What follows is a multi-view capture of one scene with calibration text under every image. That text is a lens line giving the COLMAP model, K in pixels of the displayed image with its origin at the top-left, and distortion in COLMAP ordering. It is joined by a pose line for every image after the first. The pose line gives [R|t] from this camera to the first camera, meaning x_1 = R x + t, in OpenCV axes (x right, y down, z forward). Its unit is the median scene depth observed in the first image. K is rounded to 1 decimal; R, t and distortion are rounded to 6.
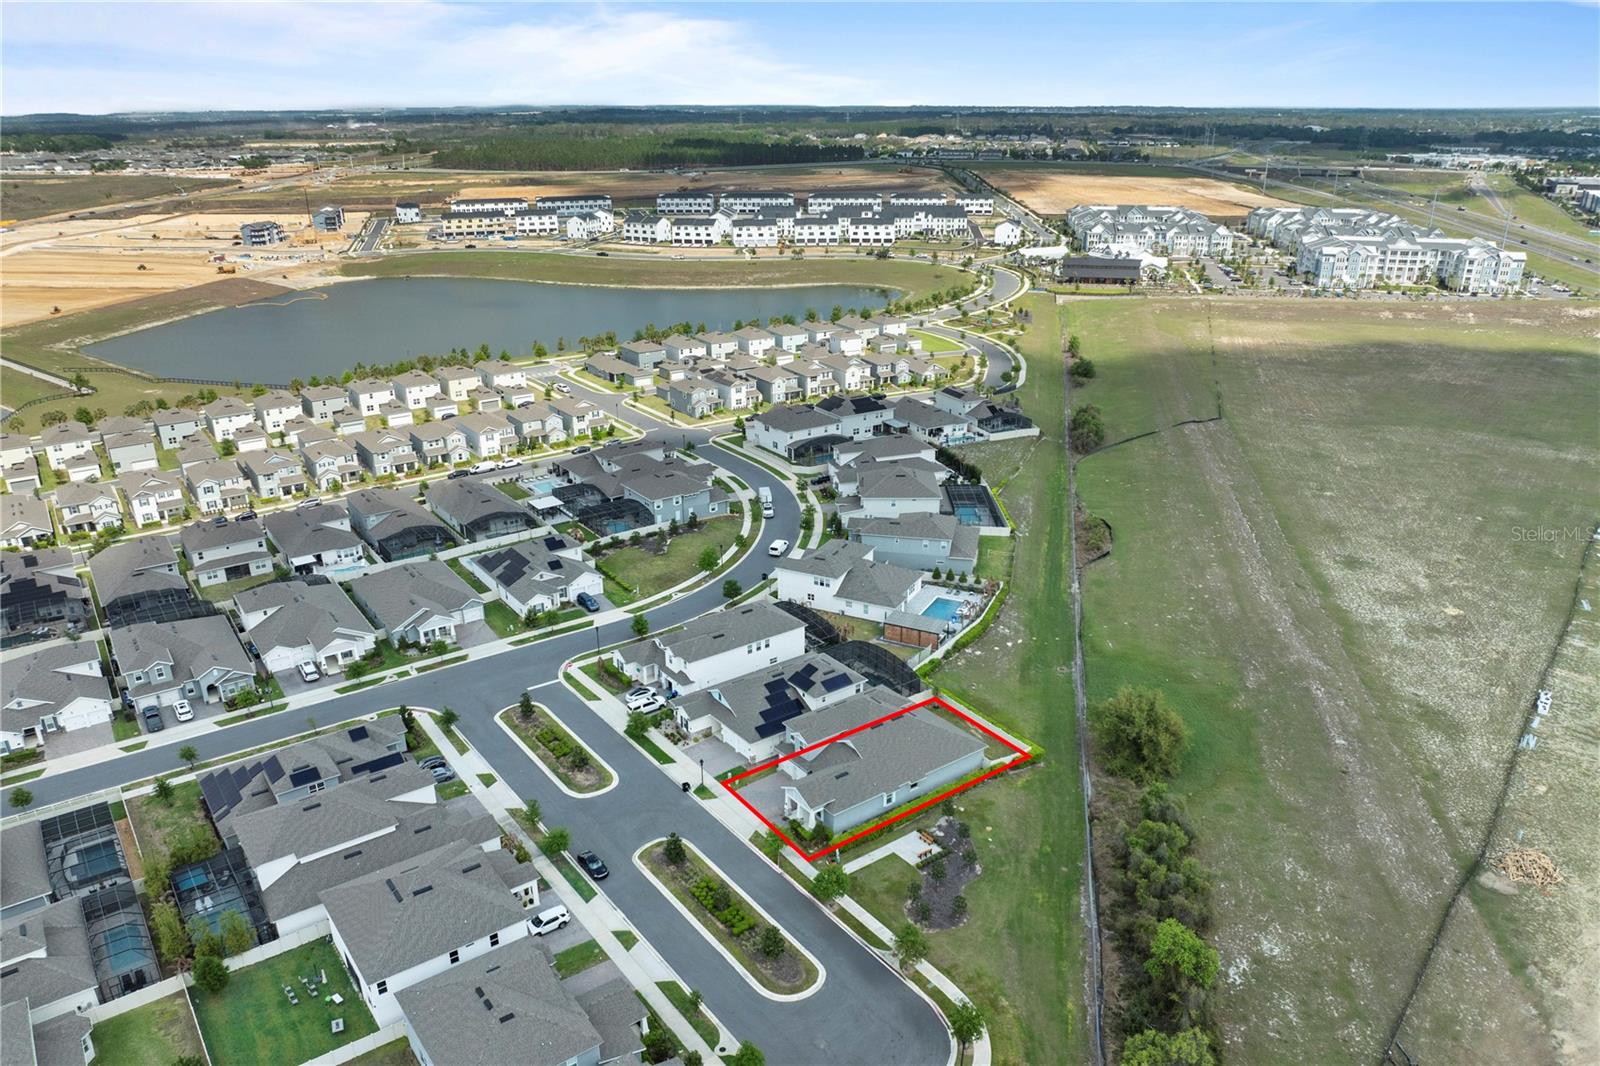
lens RADIAL K [[1134.5, 0, 800.8], [0, 1134.5, 597.0], [0, 0, 1]] dist [-0.041165, 0.007565]
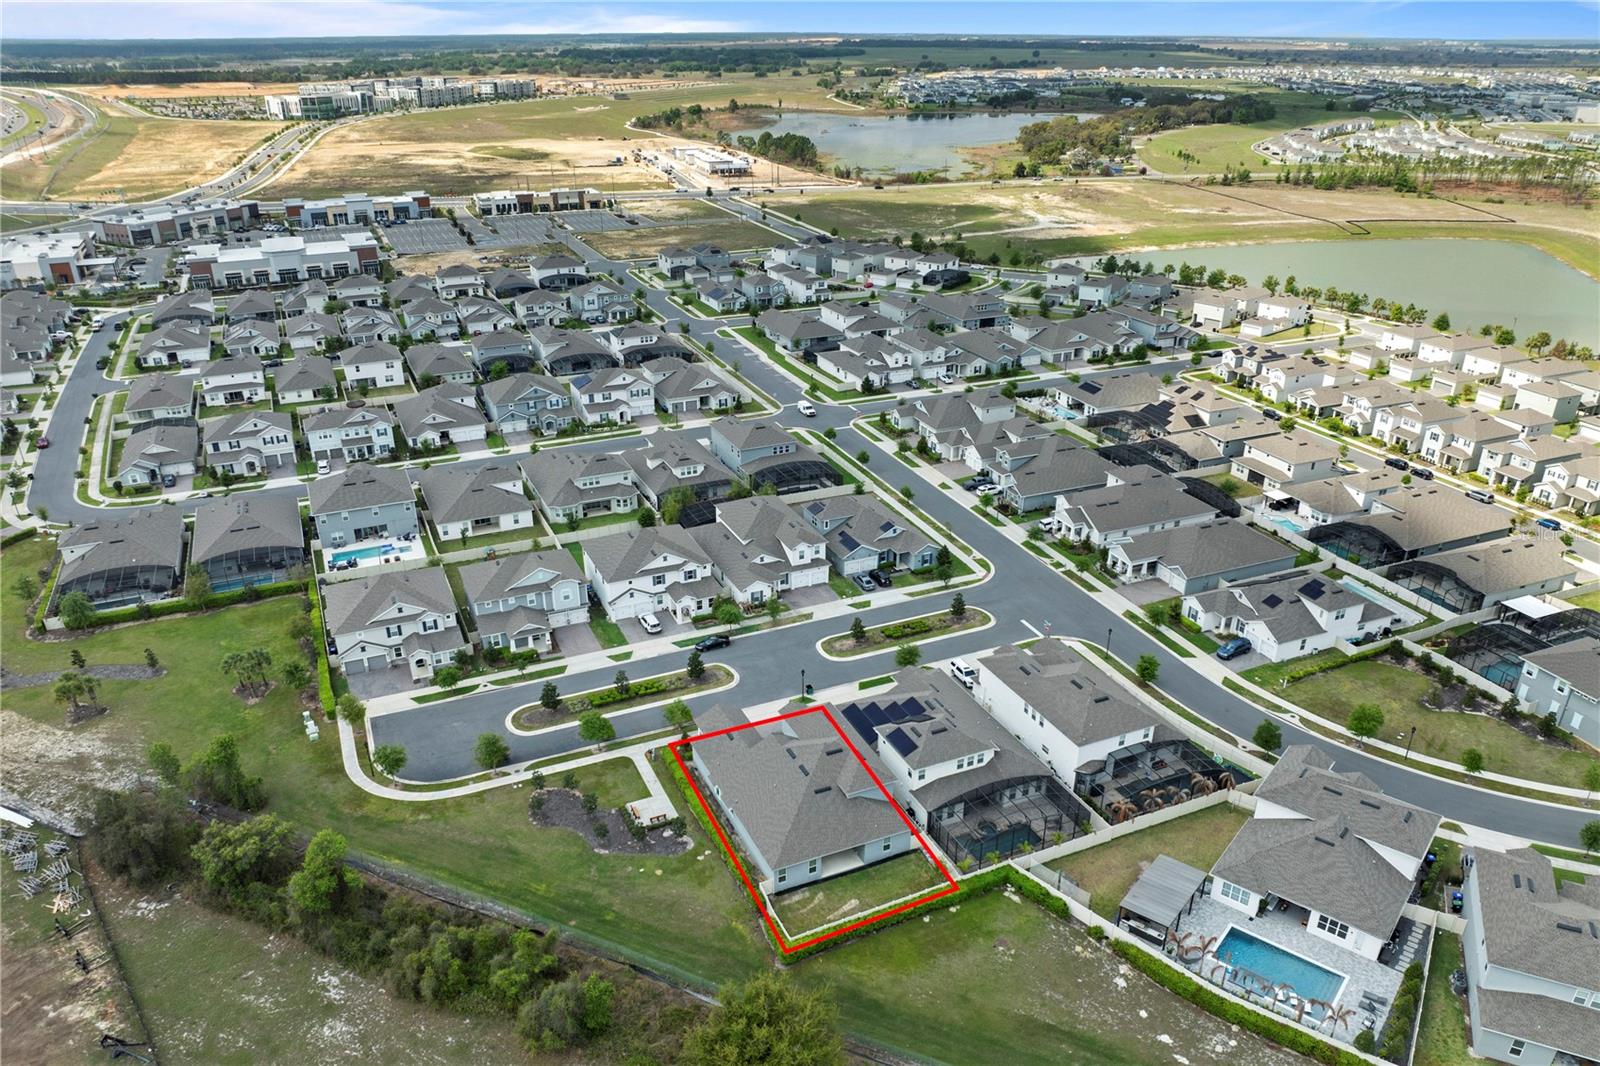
lens RADIAL K [[1134.5, 0, 800.8], [0, 1134.5, 597.0], [0, 0, 1]] dist [-0.041165, 0.007565]
pose [[-0.219746, 0.449798, -0.865675, 0.439791], [-0.395042, 0.770328, 0.500536, -0.239204], [0.891994, 0.451969, 0.008412, 0.549053]]
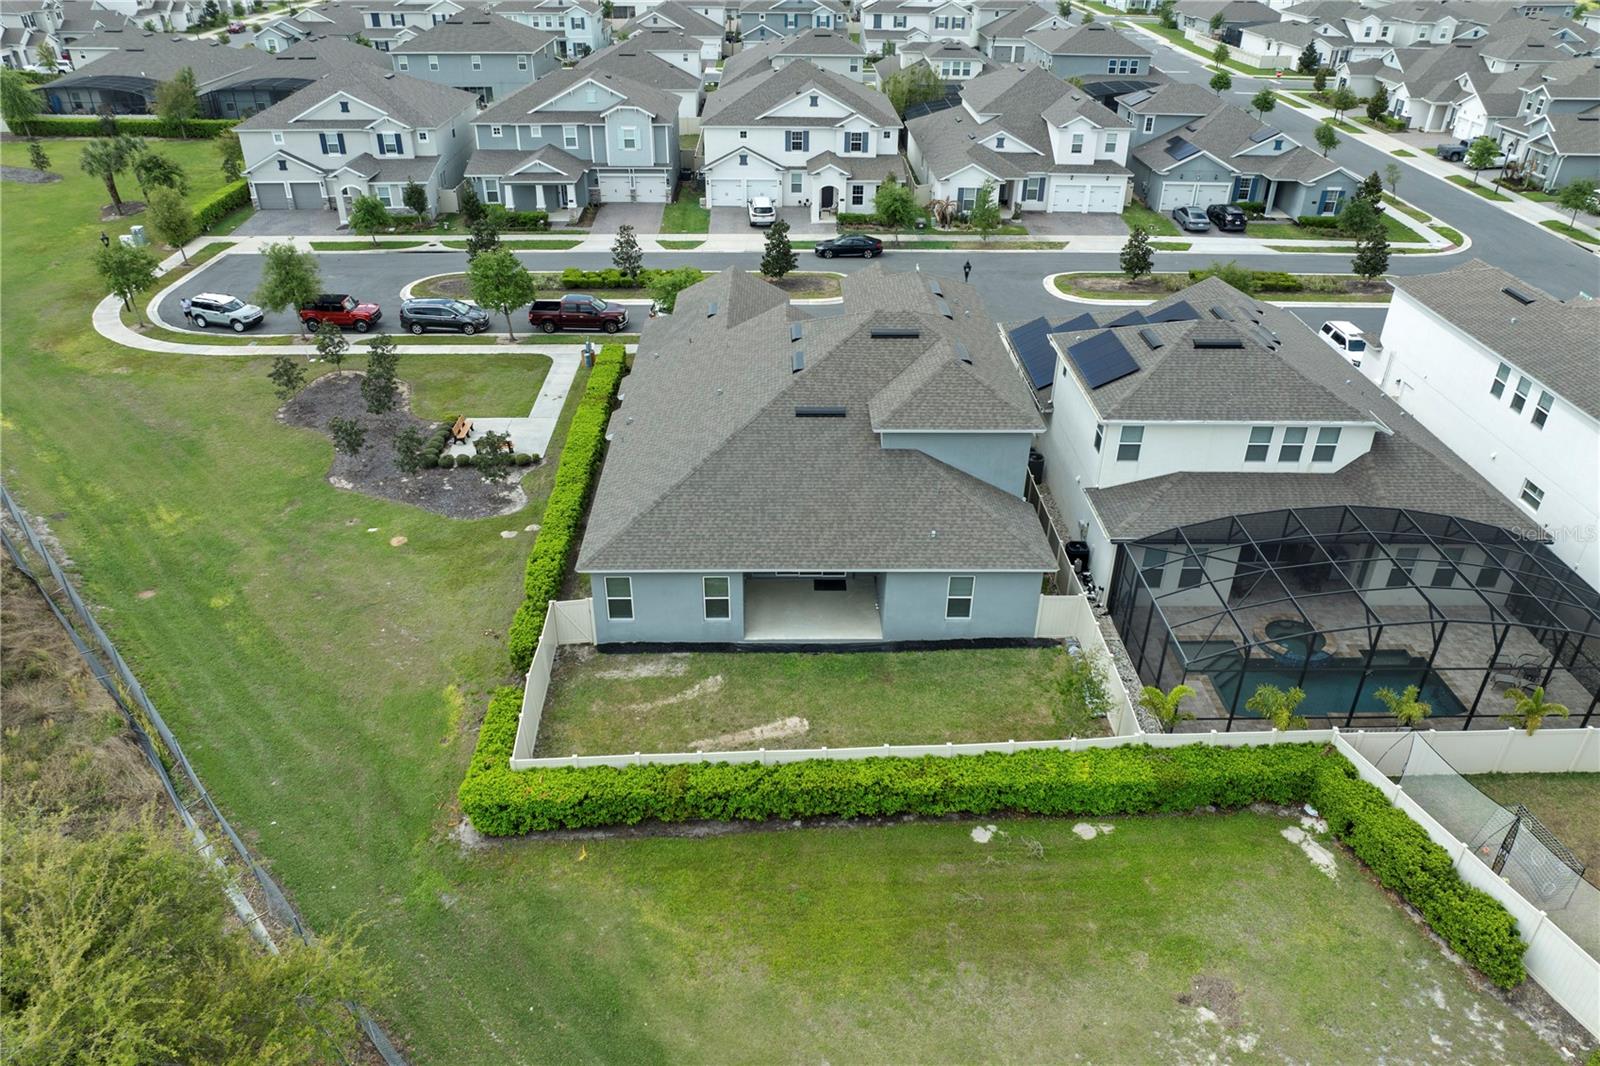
lens RADIAL K [[1134.5, 0, 800.8], [0, 1134.5, 597.0], [0, 0, 1]] dist [-0.041165, 0.007565]
pose [[-0.582225, 0.434377, -0.687263, 0.186416], [-0.339951, 0.637806, 0.691113, -0.035610], [0.738544, 0.636019, -0.223679, 0.652680]]
